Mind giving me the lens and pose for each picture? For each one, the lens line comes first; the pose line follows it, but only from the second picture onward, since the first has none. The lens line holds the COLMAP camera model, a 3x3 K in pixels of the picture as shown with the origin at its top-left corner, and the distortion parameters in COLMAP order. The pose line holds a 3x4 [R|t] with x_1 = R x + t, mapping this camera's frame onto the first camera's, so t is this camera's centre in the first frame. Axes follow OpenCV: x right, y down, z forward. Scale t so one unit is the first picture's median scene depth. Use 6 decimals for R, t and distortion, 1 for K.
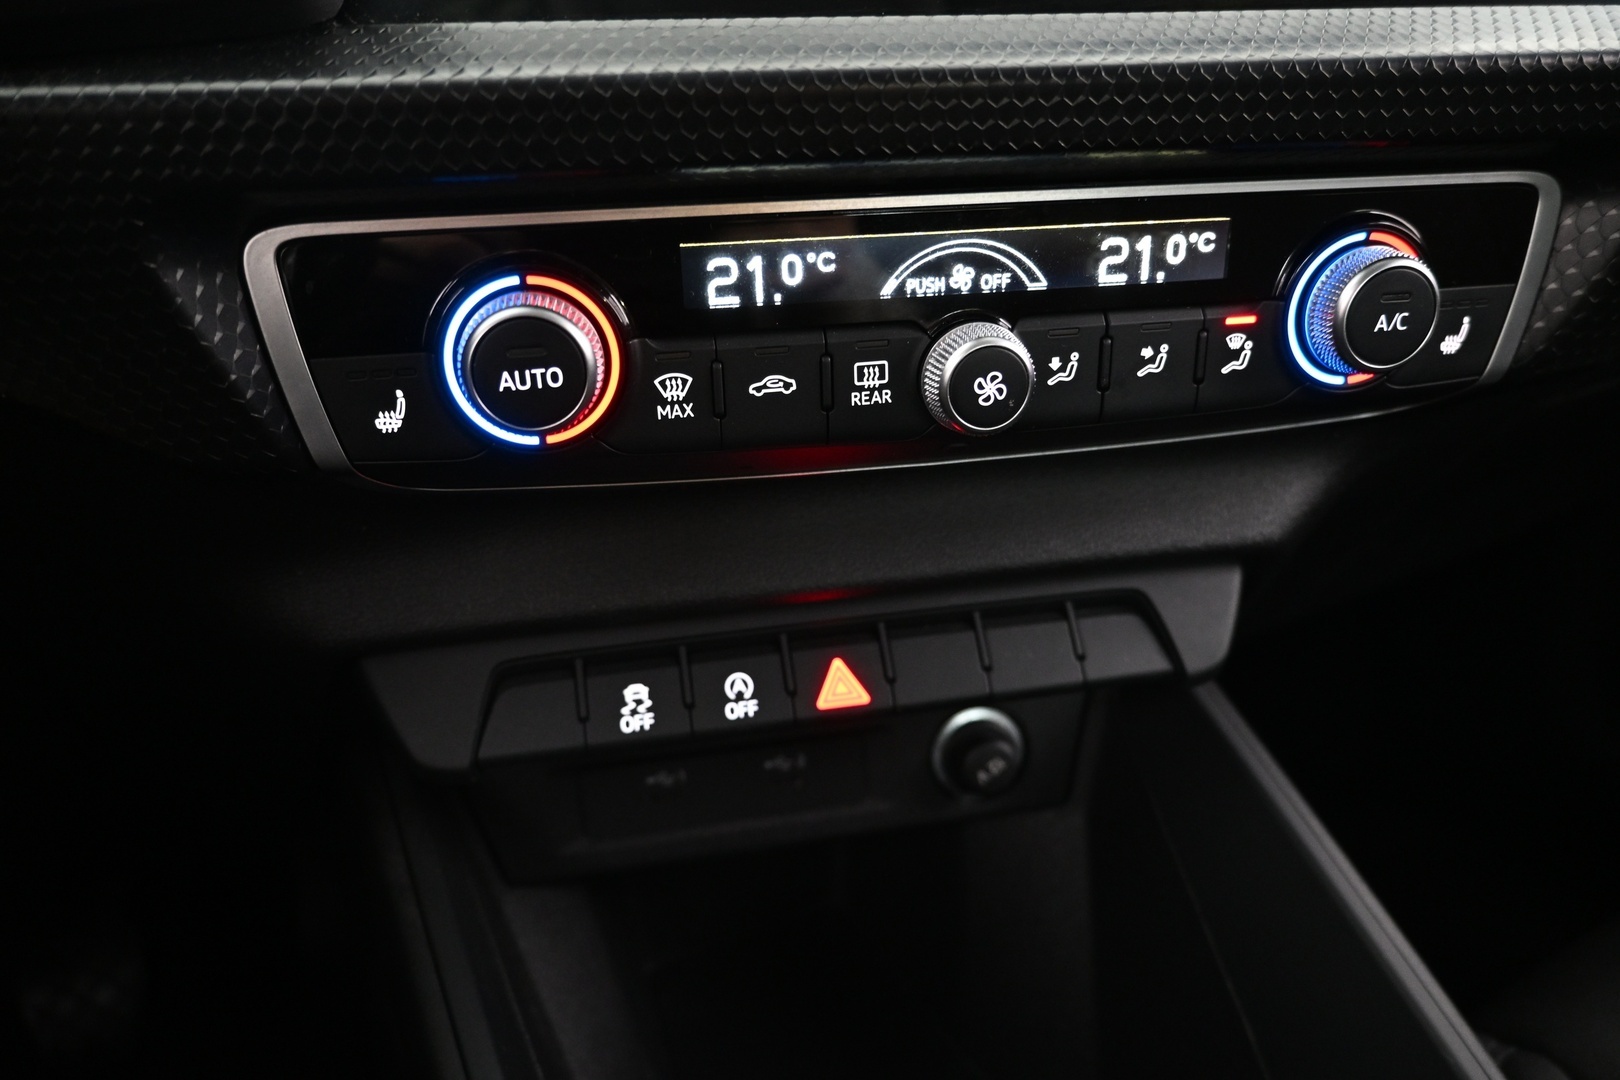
lens RADIAL K [[1163.3, 0, 801.9], [0, 1163.3, 536.7], [0, 0, 1]] dist [-0.008729, -0.003110]
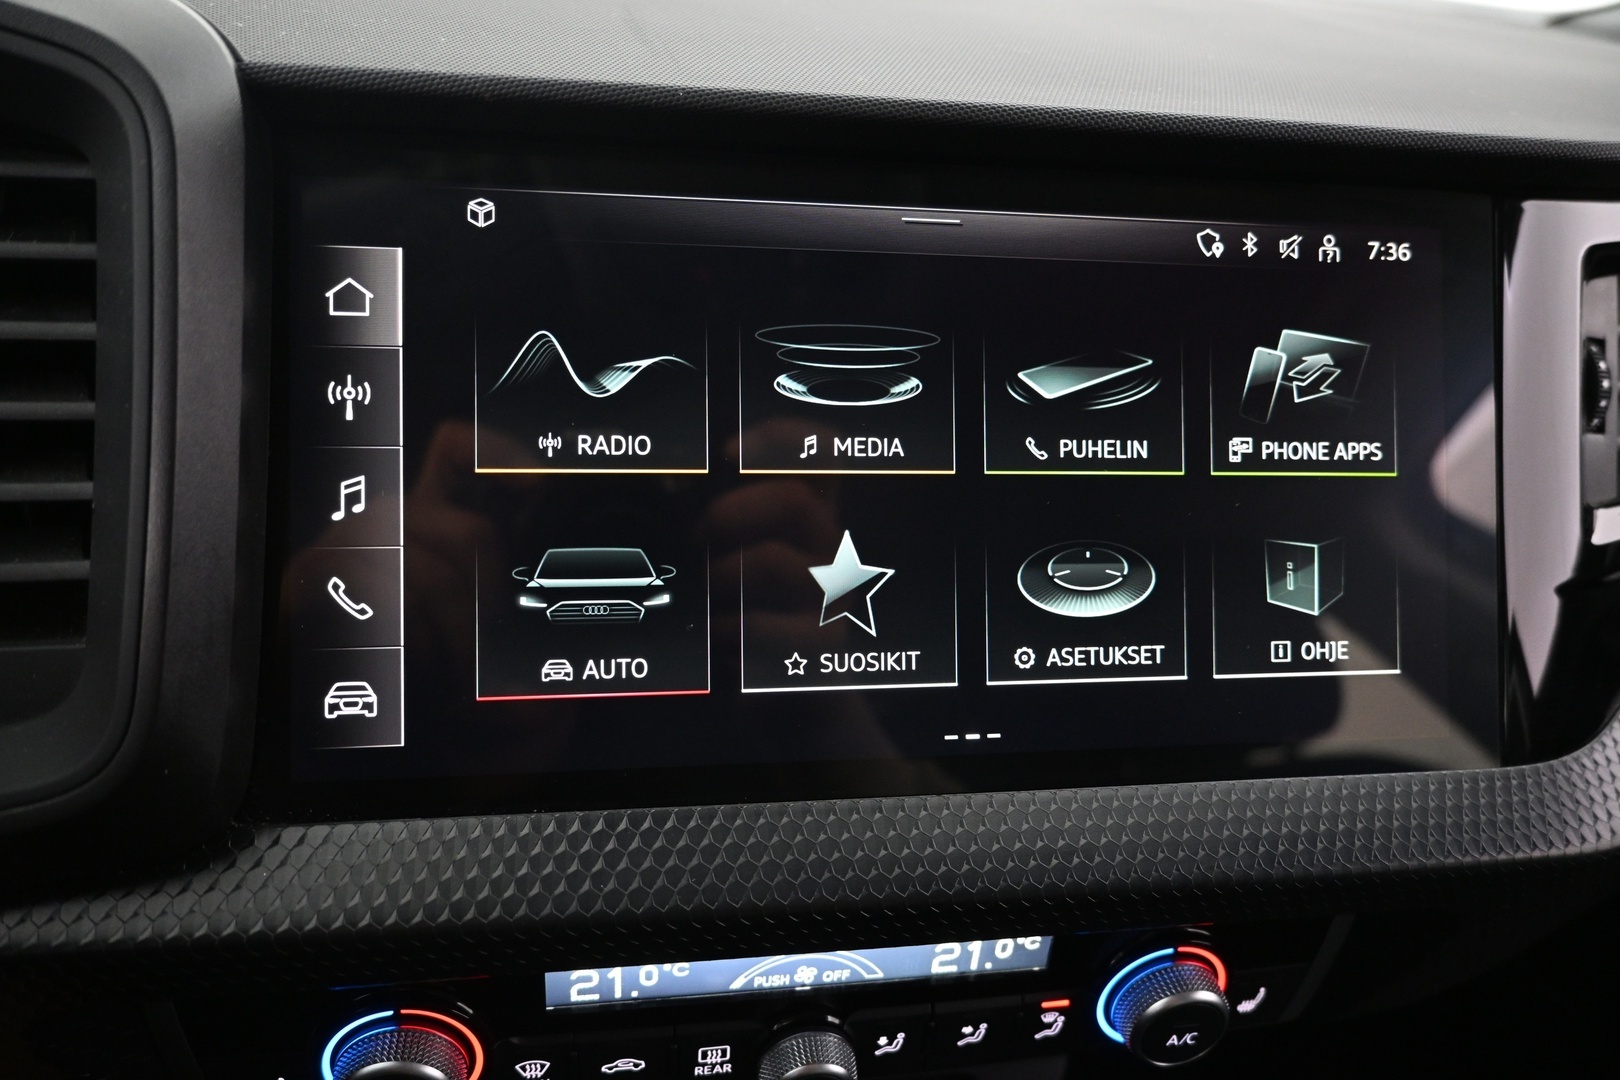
lens RADIAL K [[1163.3, 0, 813.9], [0, 1163.3, 542.1], [0, 0, 1]] dist [-0.008729, -0.003110]
pose [[0.993530, 0.106226, 0.040174, 0.056718], [-0.110148, 0.987468, 0.113020, -0.750268], [-0.027665, -0.116714, 0.992780, -0.052116]]
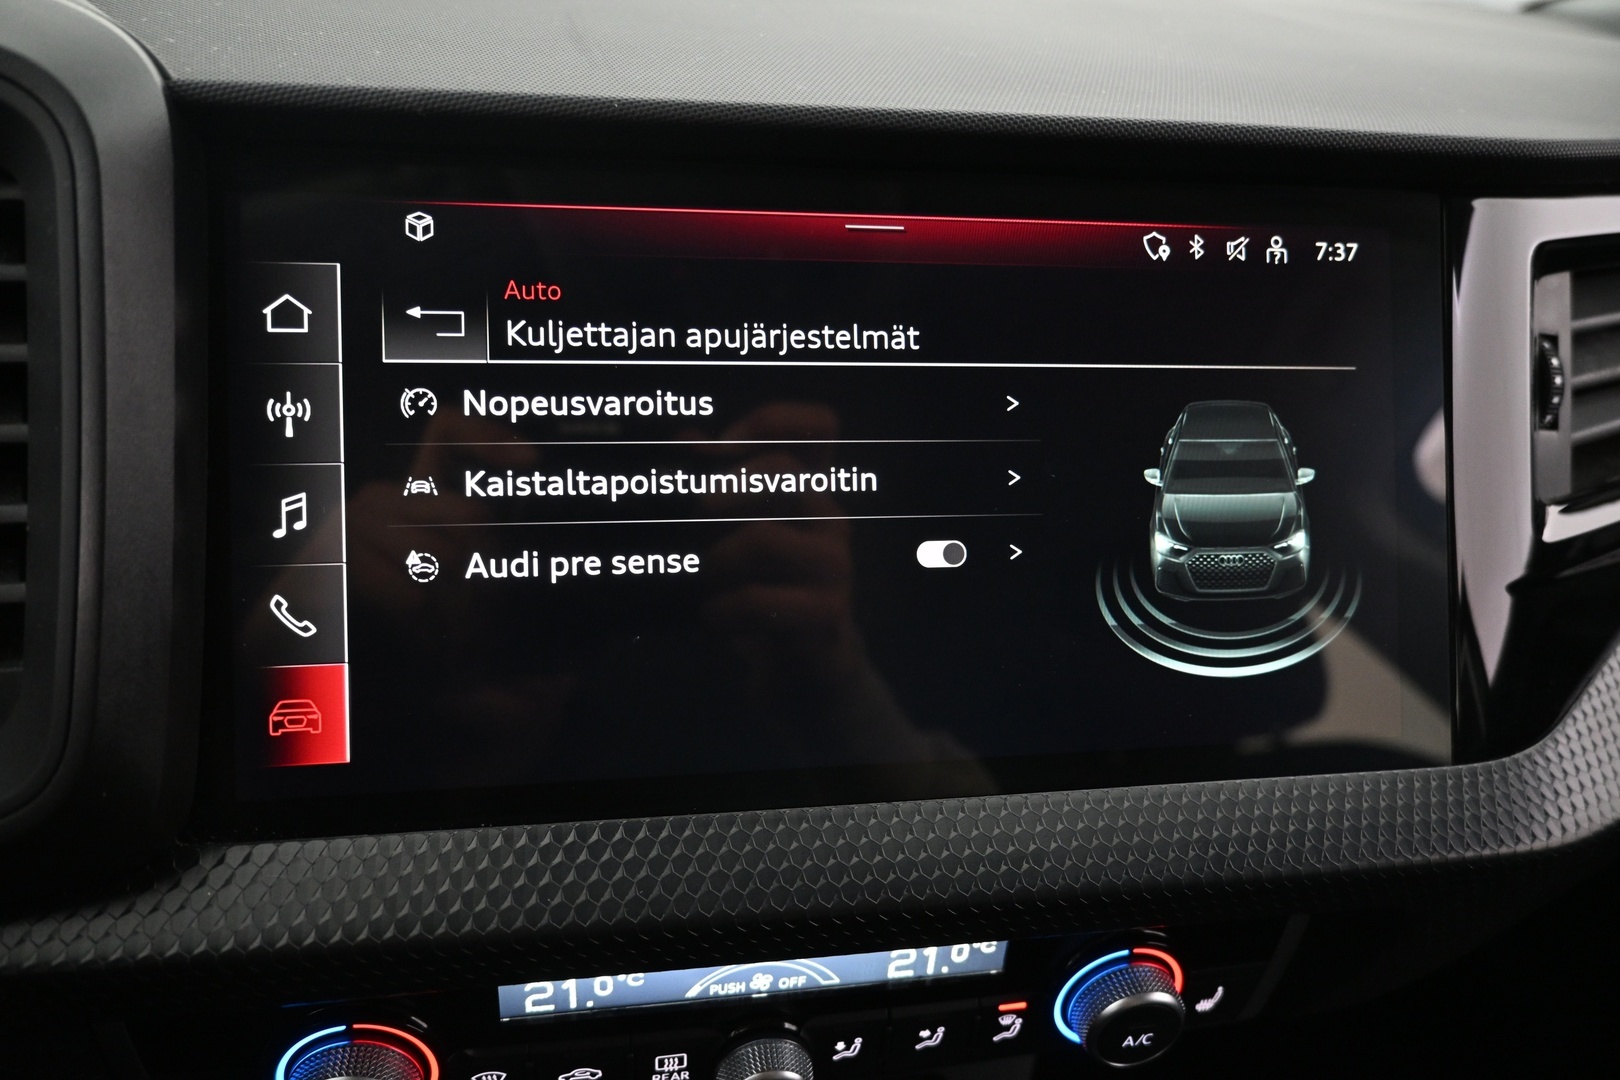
lens RADIAL K [[1163.3, 0, 813.6], [0, 1163.3, 544.8], [0, 0, 1]] dist [-0.008729, -0.003110]
pose [[0.994610, 0.092910, 0.046020, 0.096745], [-0.097912, 0.987675, 0.122111, -0.770335], [-0.034107, -0.125959, 0.991449, -0.051096]]
